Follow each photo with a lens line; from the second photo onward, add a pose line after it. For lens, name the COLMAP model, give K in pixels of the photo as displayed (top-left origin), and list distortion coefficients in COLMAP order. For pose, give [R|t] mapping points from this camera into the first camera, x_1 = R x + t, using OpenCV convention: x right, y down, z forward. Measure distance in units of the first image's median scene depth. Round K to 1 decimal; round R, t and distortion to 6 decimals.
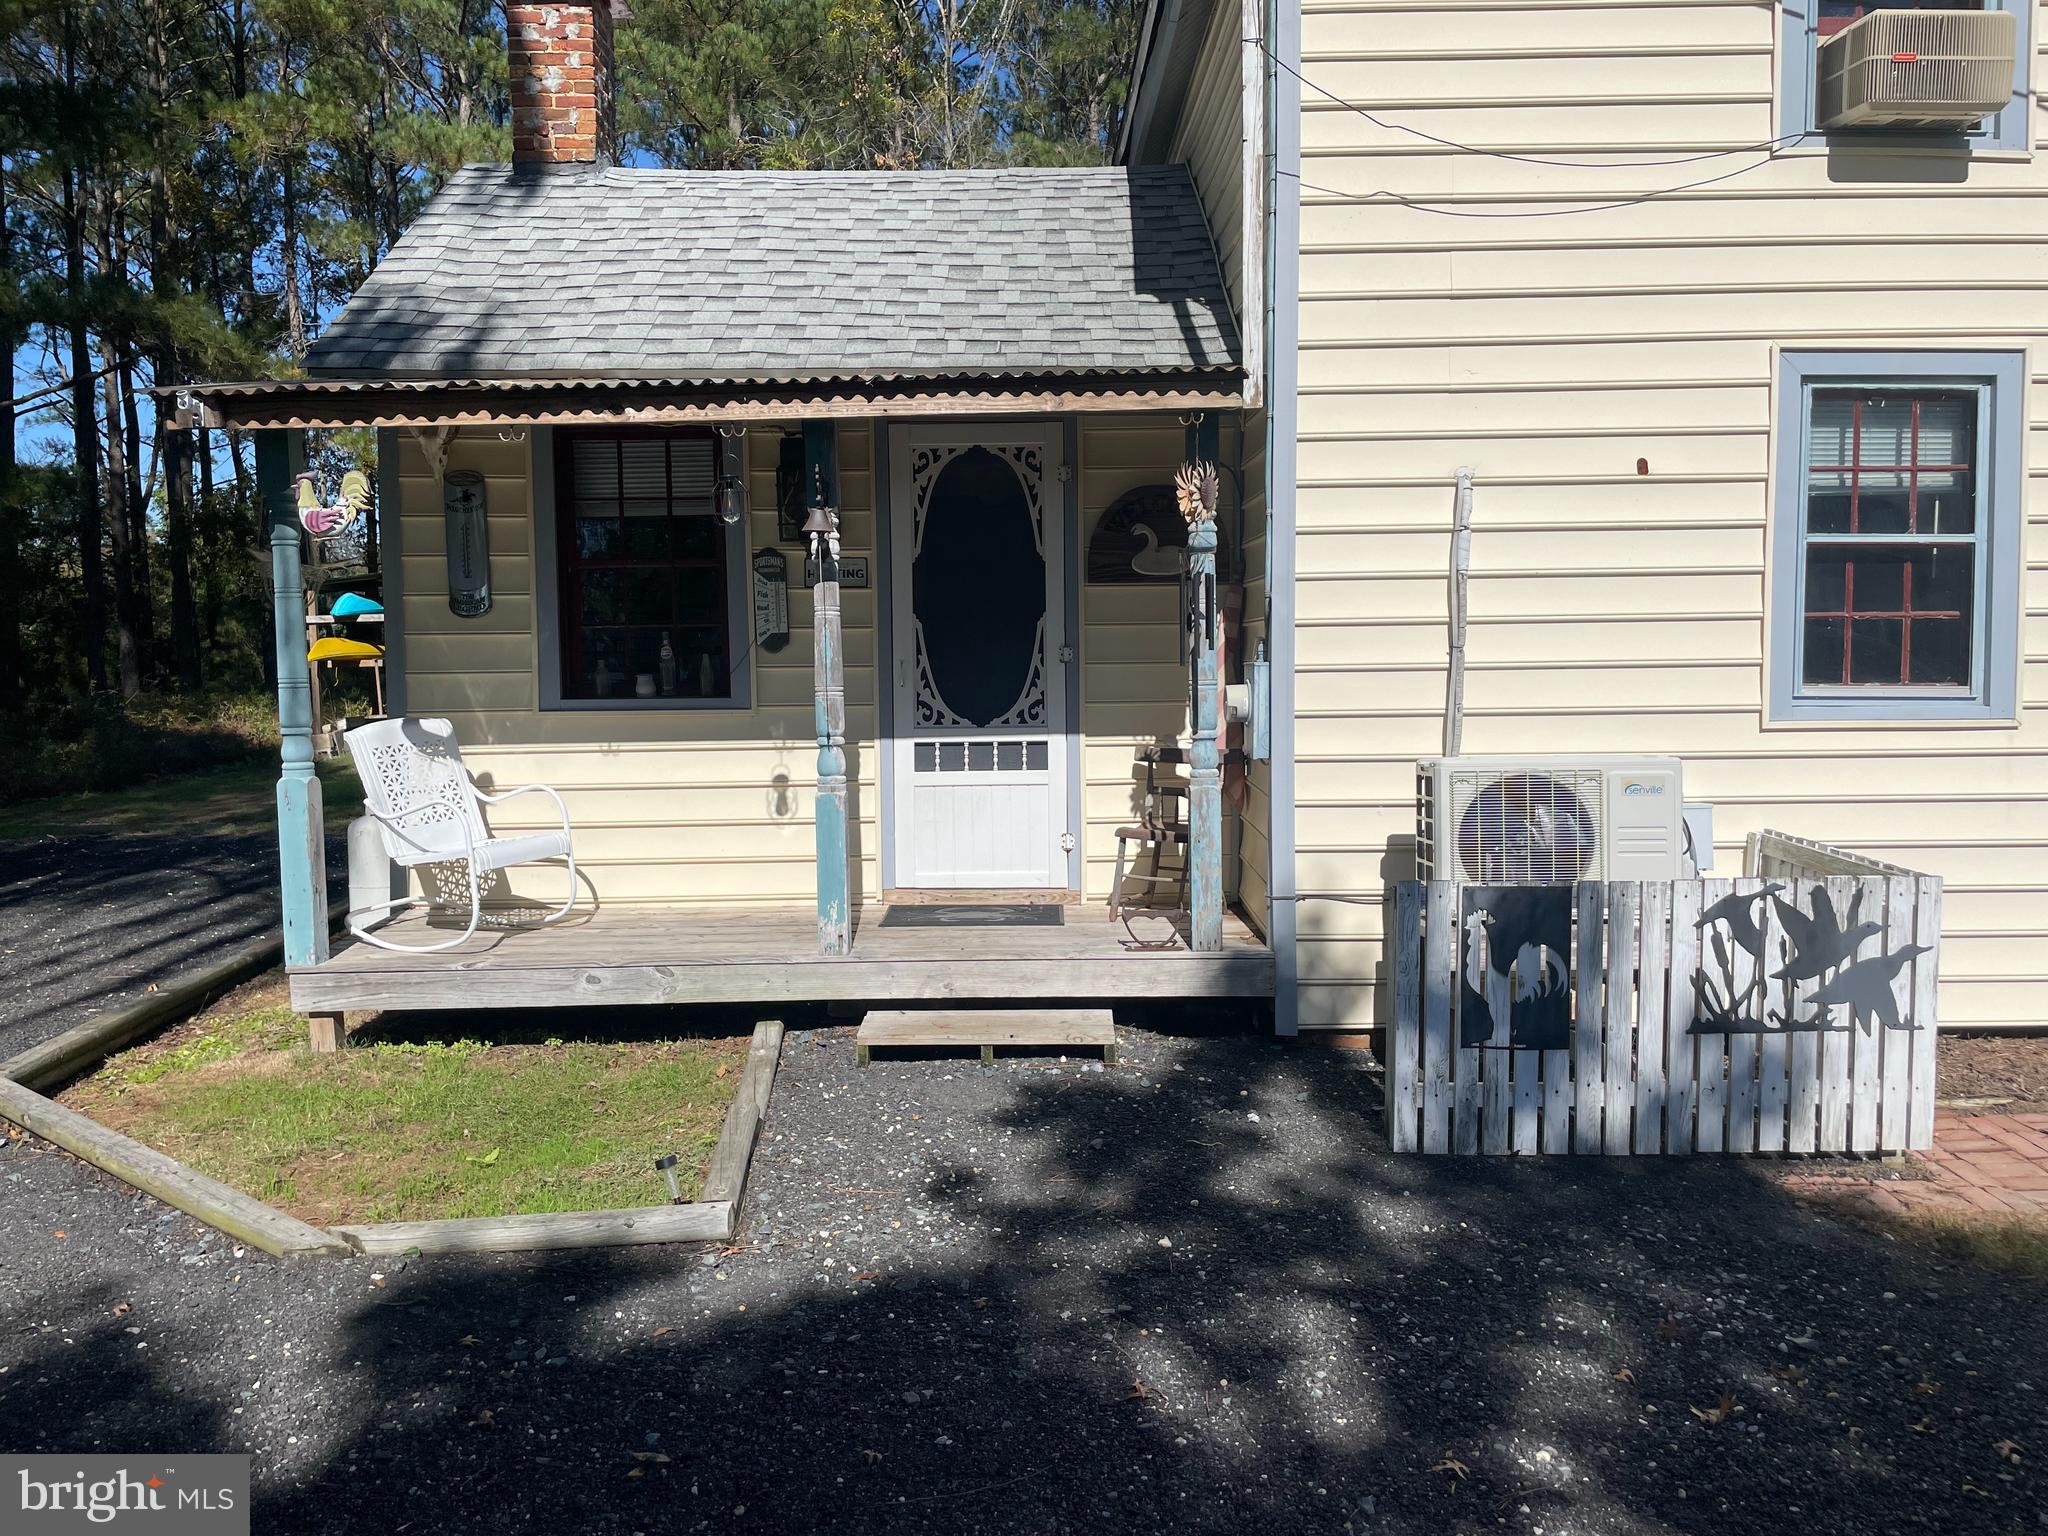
lens RADIAL K [[1557.6, 0, 1032.3], [0, 1557.6, 775.0], [0, 0, 1]] dist [0.084088, -0.107649]
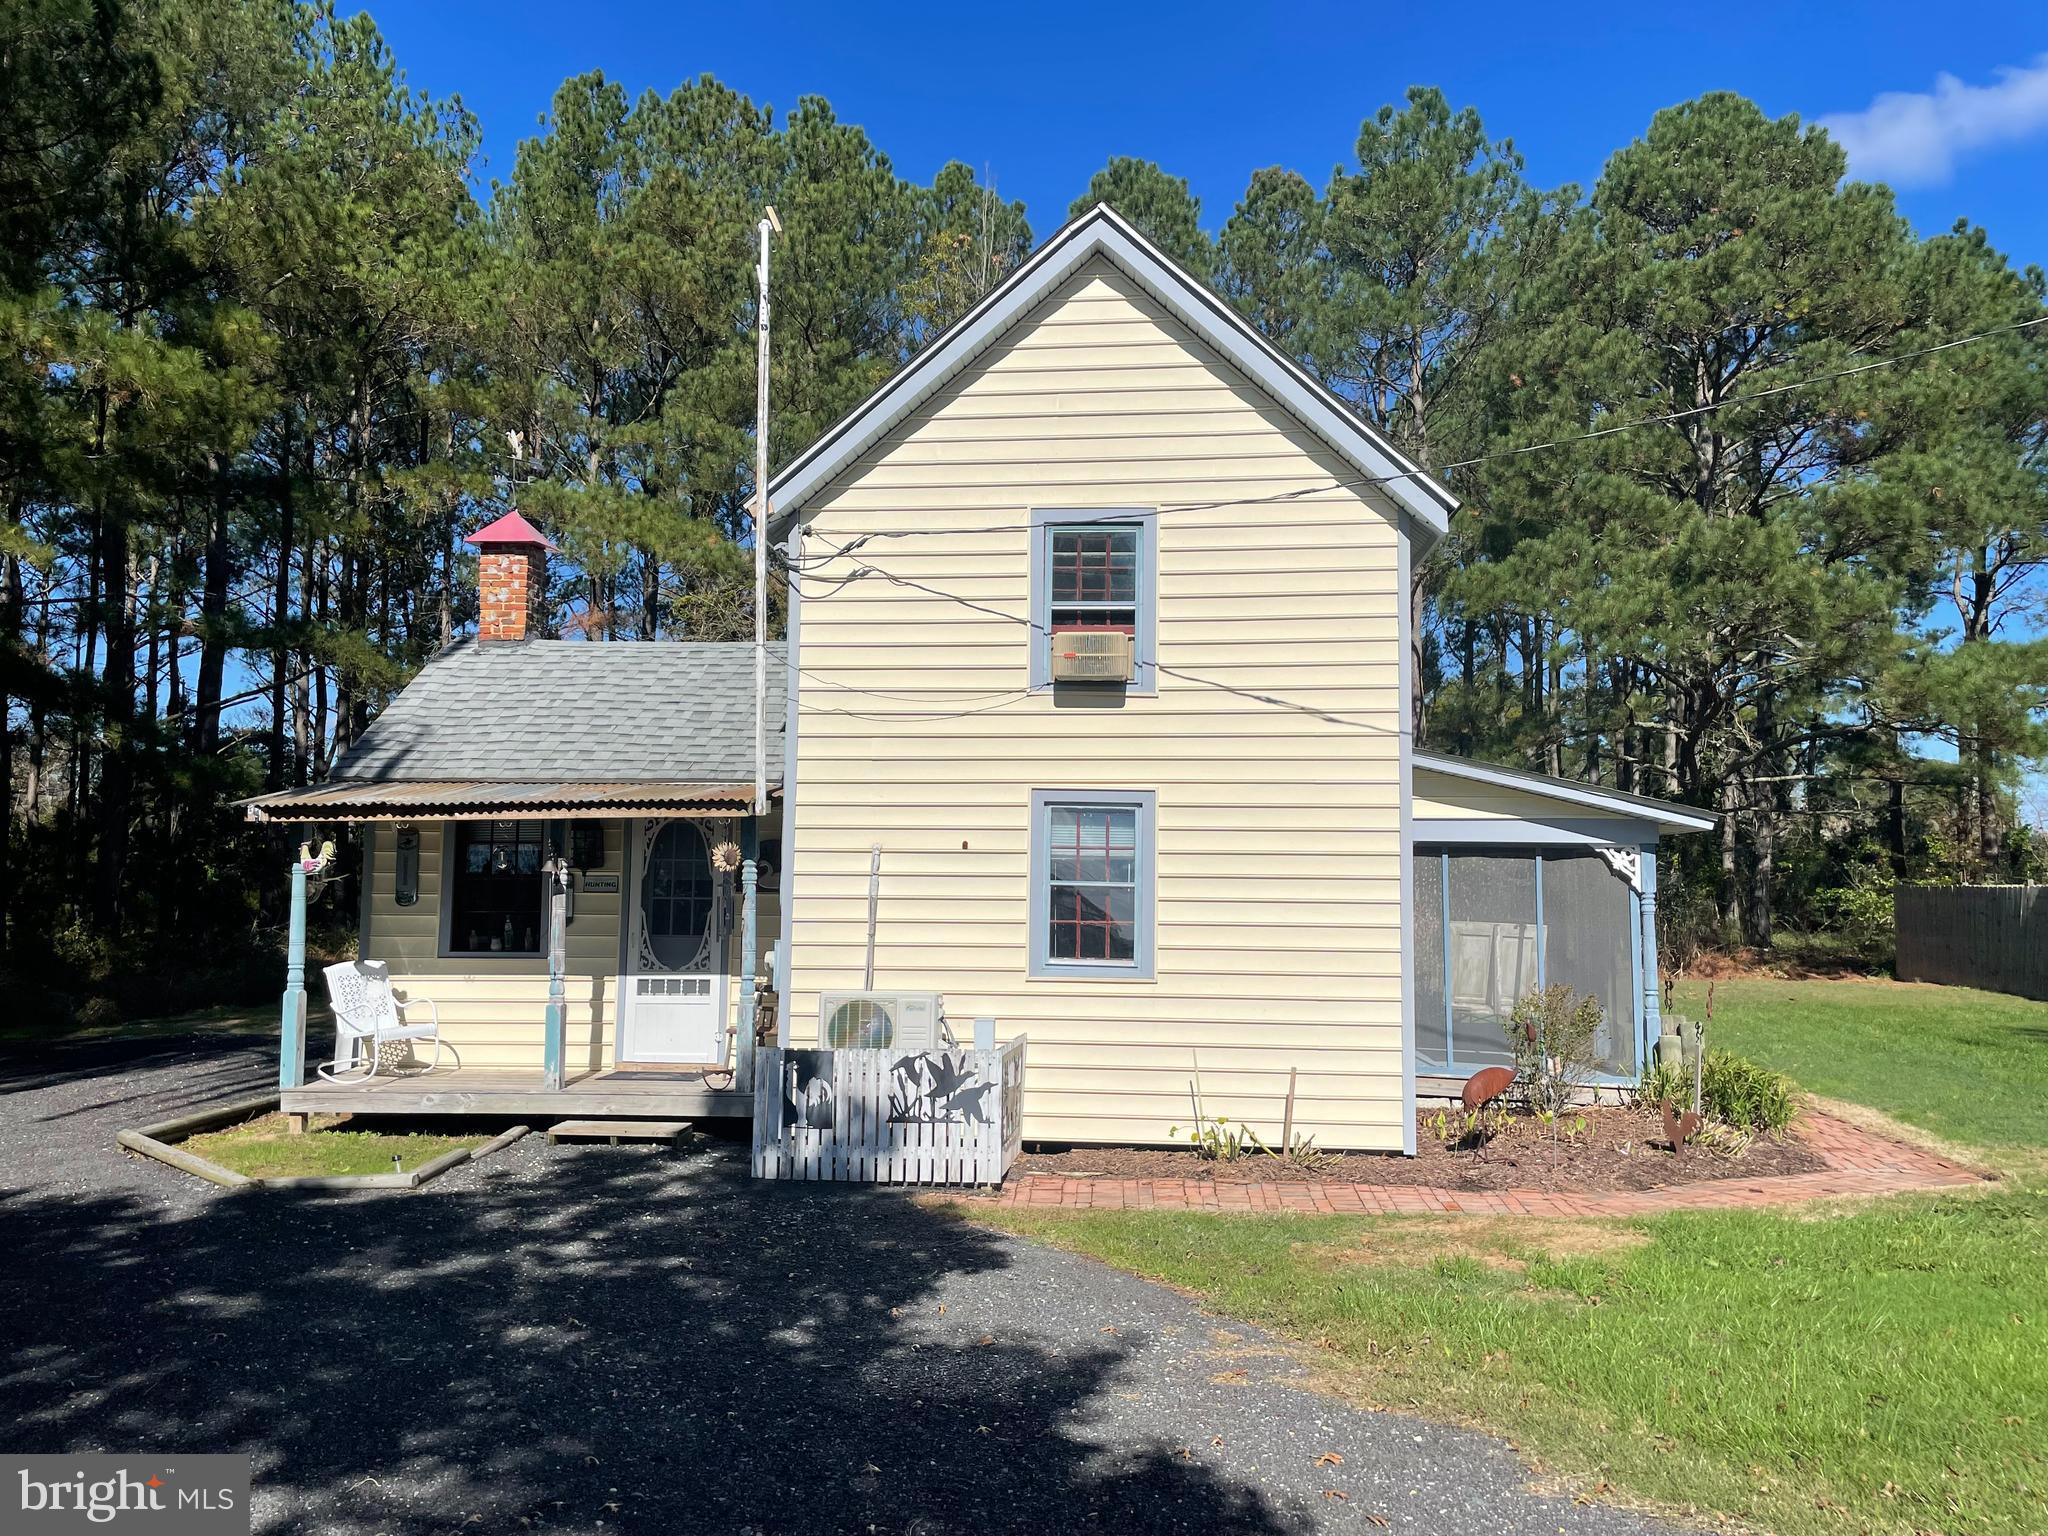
lens RADIAL K [[1521.3, 0, 1030.4], [0, 1521.3, 794.4], [0, 0, 1]] dist [0.085304, -0.132315]
pose [[0.996230, 0.012648, -0.085825, 0.630727], [-0.024878, 0.989415, -0.142967, 0.011857], [0.083108, 0.144564, 0.985999, -0.882279]]
